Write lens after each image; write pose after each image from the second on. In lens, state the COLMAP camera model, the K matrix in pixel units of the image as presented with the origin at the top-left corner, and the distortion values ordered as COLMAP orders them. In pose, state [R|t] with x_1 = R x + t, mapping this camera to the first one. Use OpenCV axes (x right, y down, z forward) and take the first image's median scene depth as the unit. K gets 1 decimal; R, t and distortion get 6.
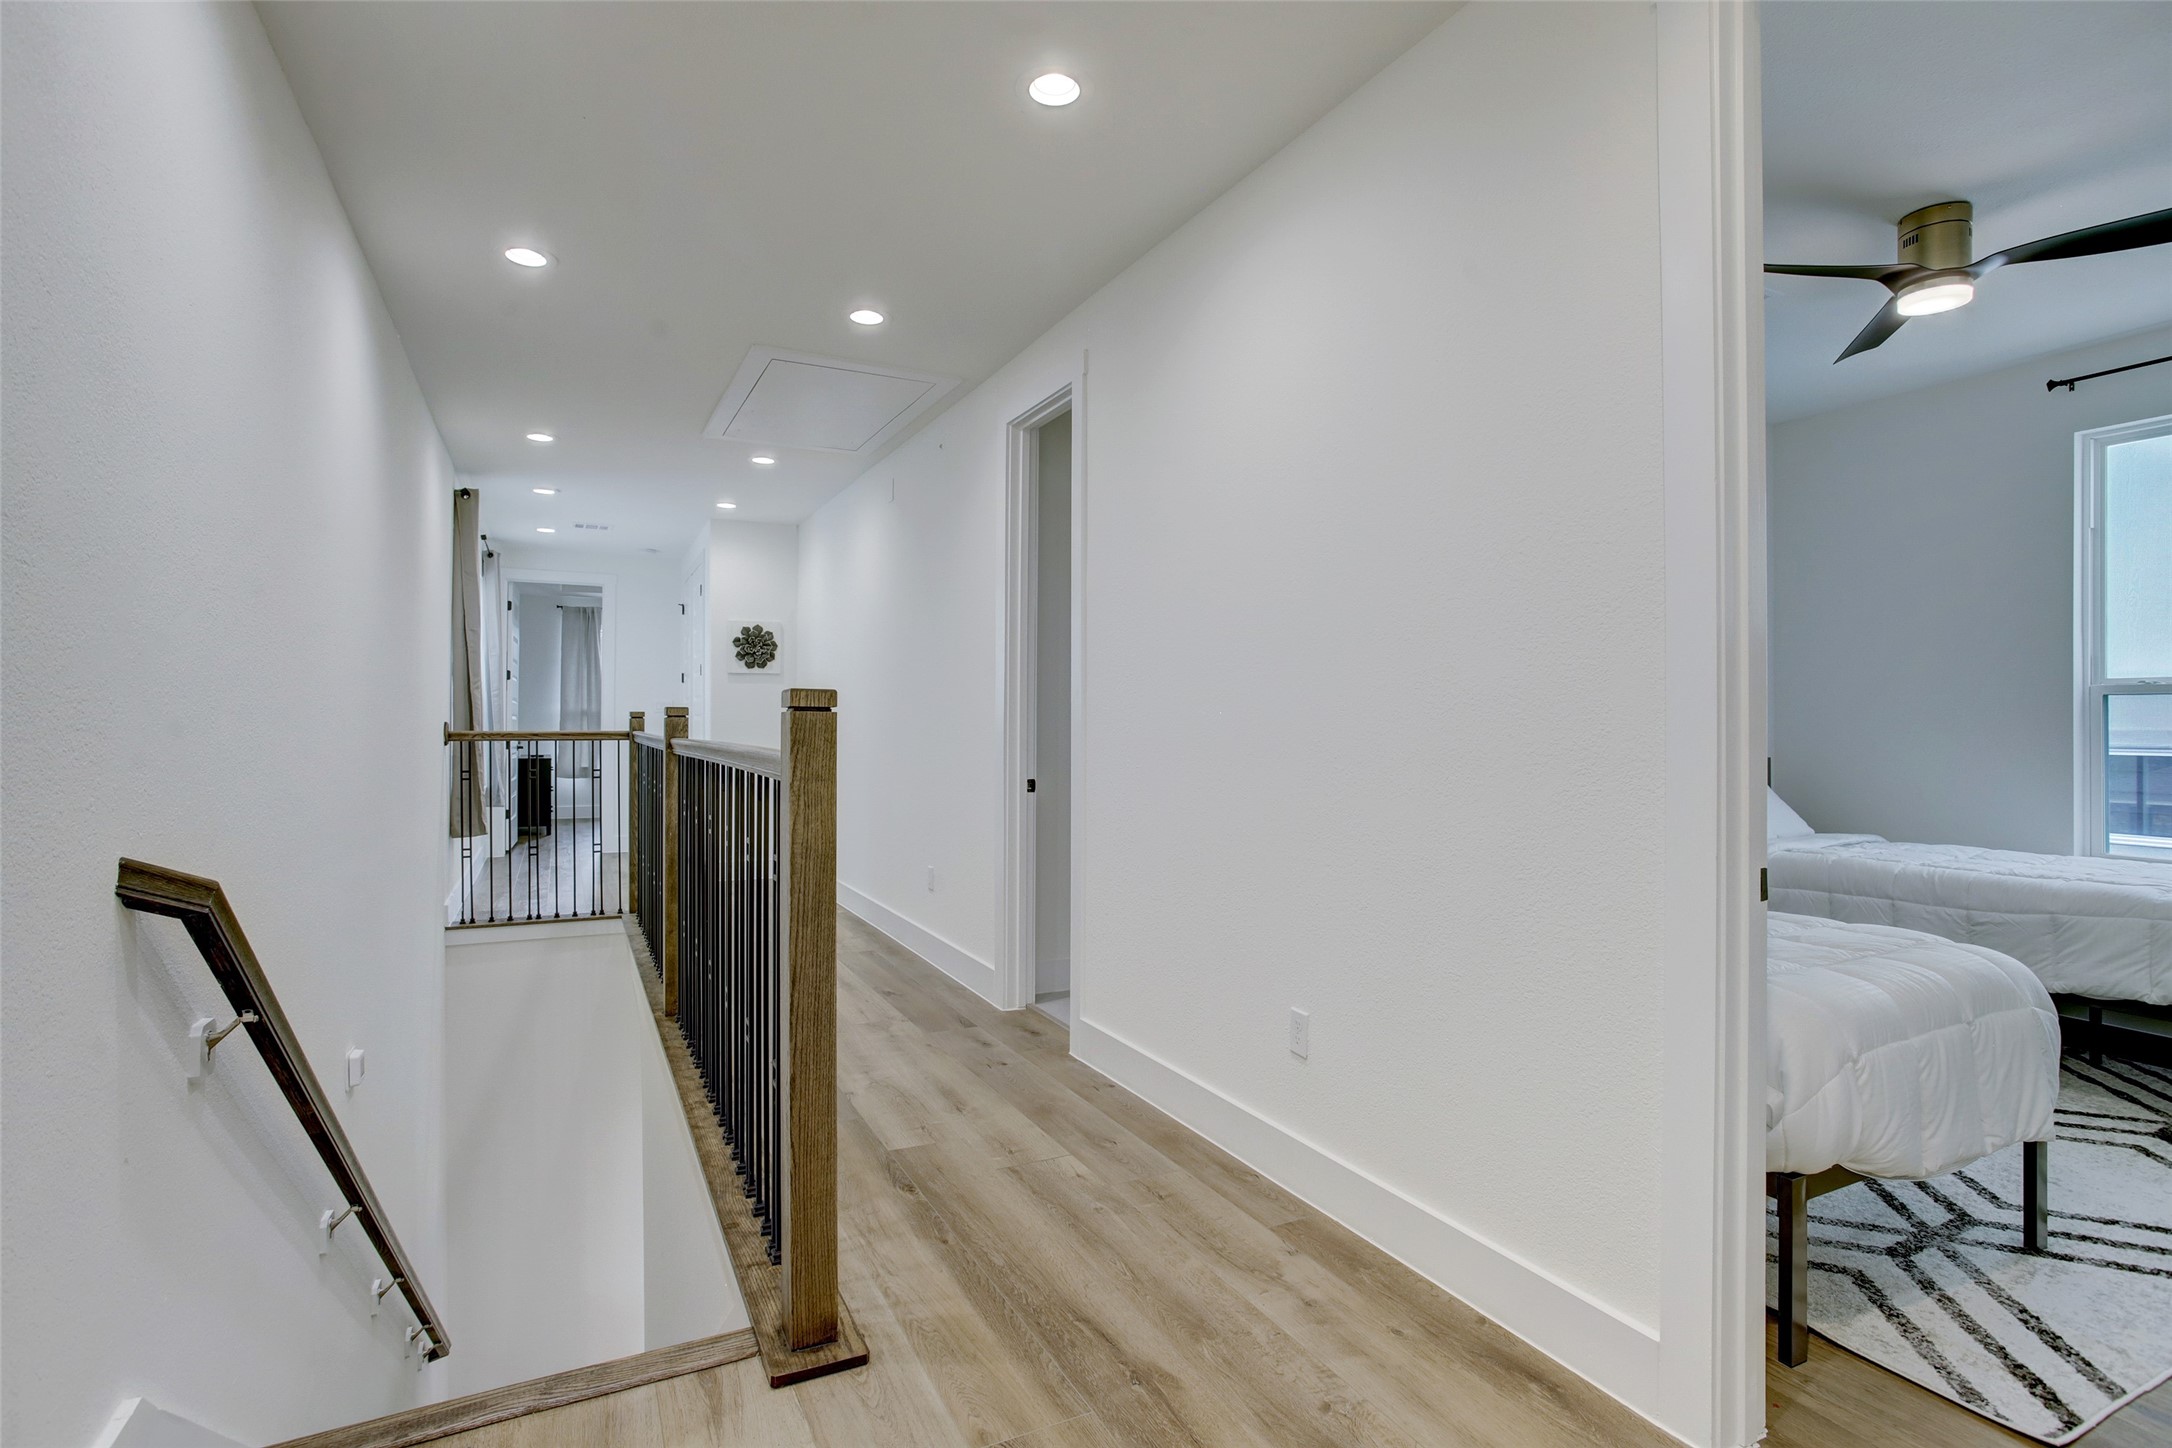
lens RADIAL K [[1105.5, 0, 1005.5], [0, 1105.5, 743.4], [0, 0, 1]] dist [-0.016263, 0.006760]
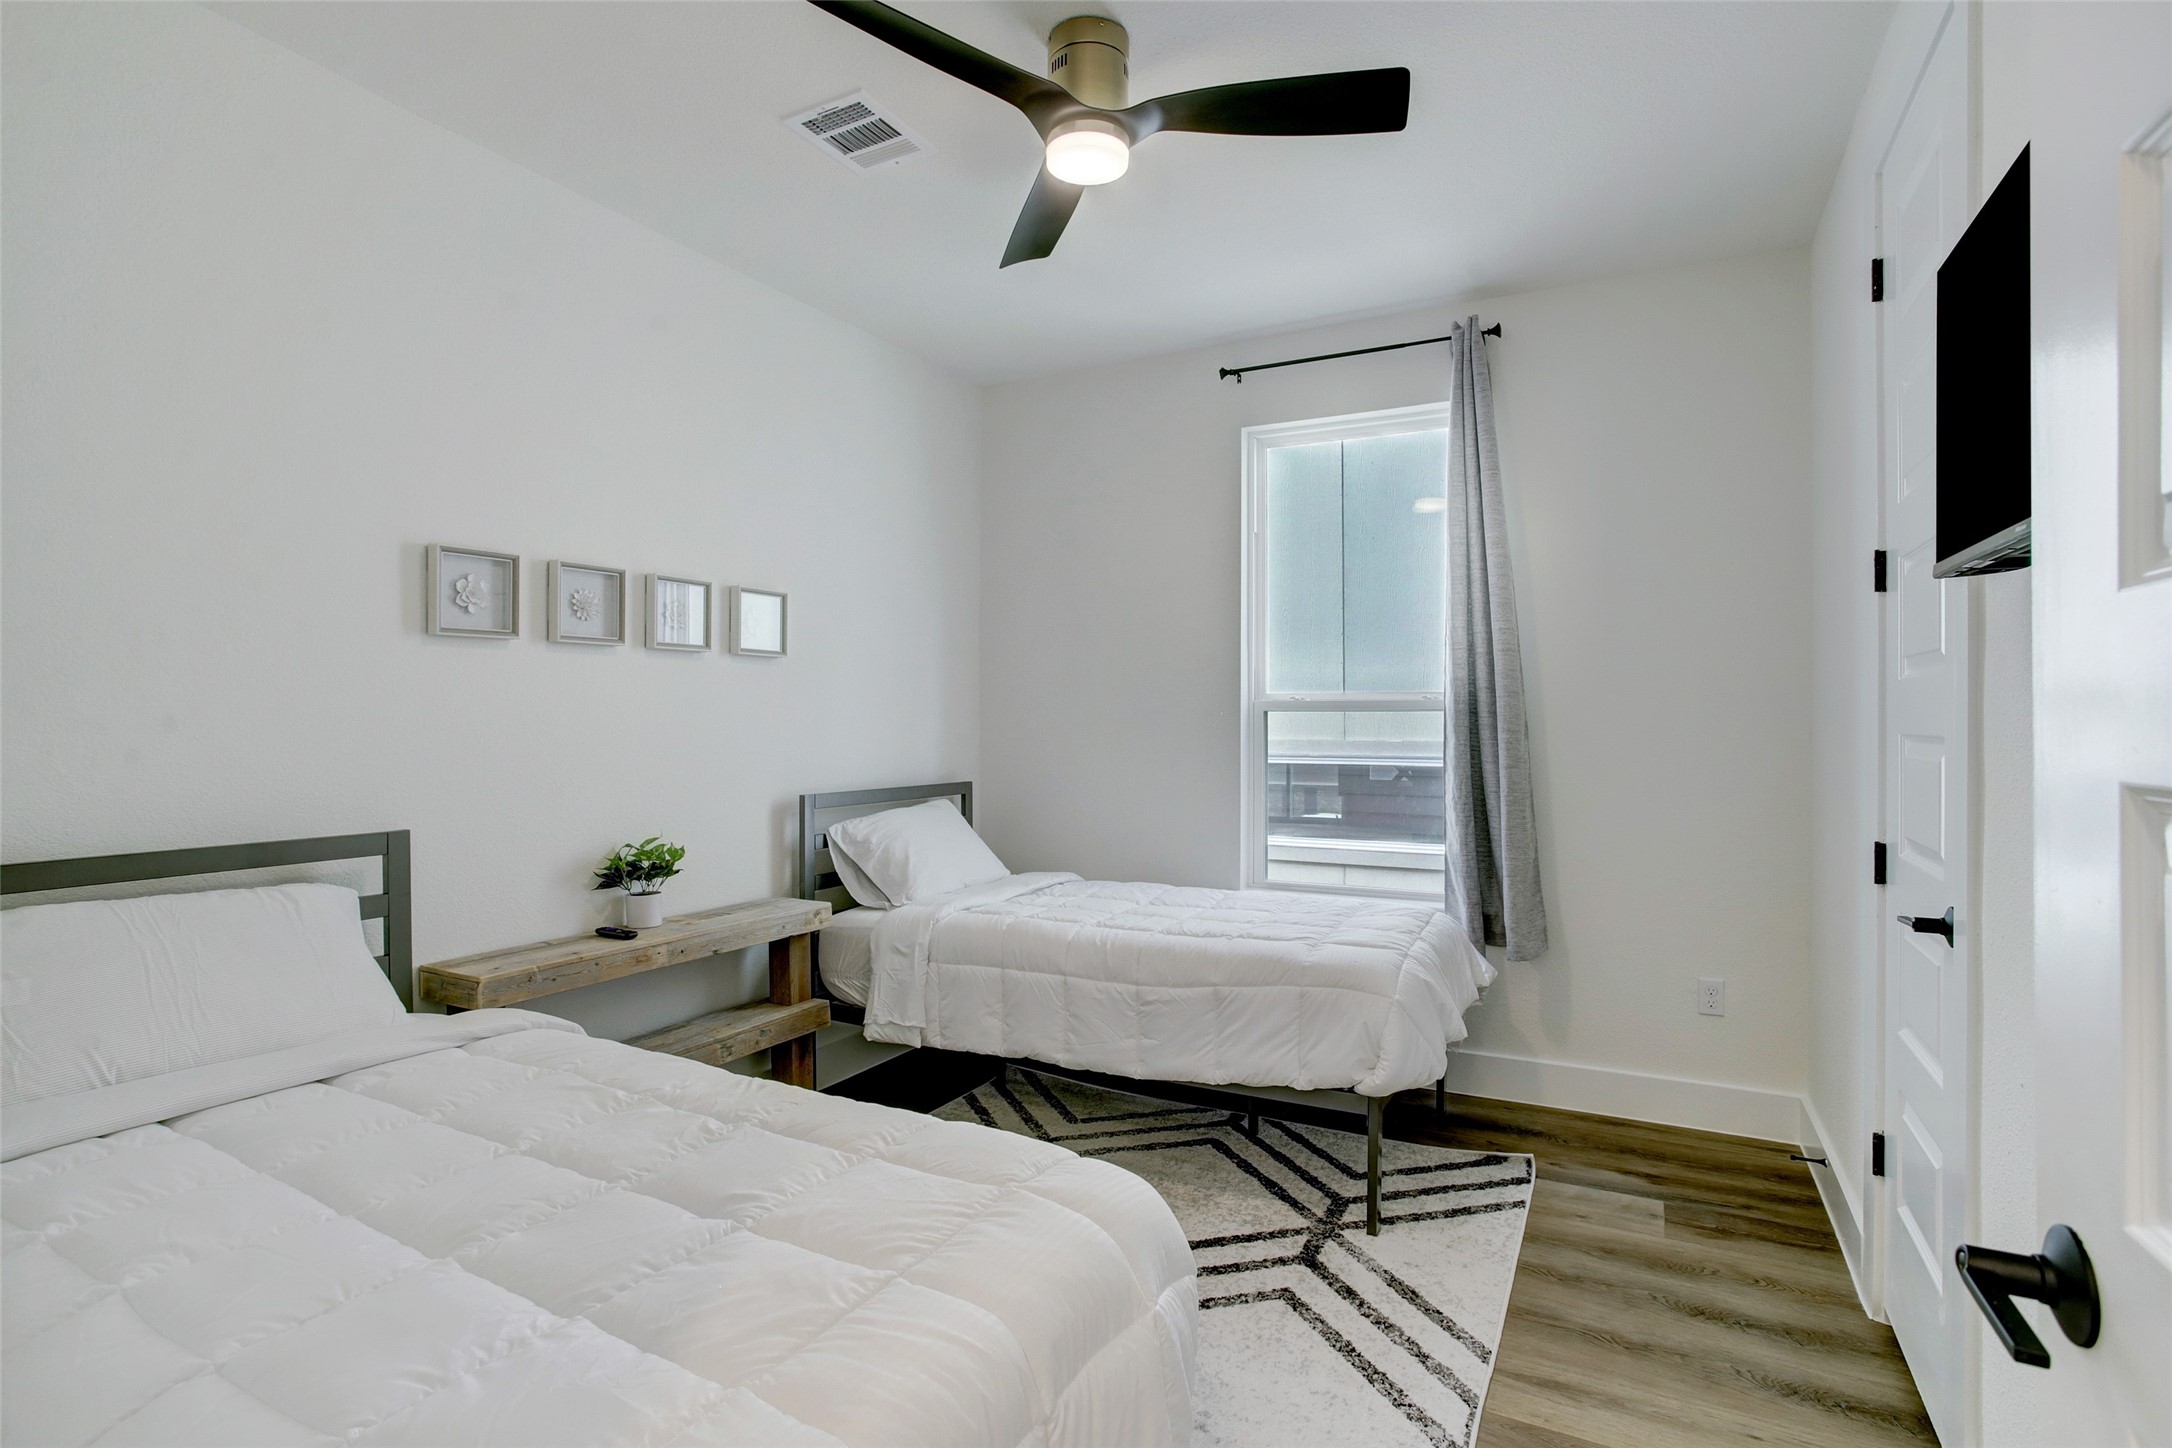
lens RADIAL K [[1105.5, 0, 1083.0], [0, 1105.5, 726.9], [0, 0, 1]] dist [-0.016263, 0.006760]
pose [[0.812964, 0.010513, 0.582219, 0.351051], [-0.007127, 0.999942, -0.008104, -0.028013], [-0.582270, 0.002439, 0.812992, 0.343865]]
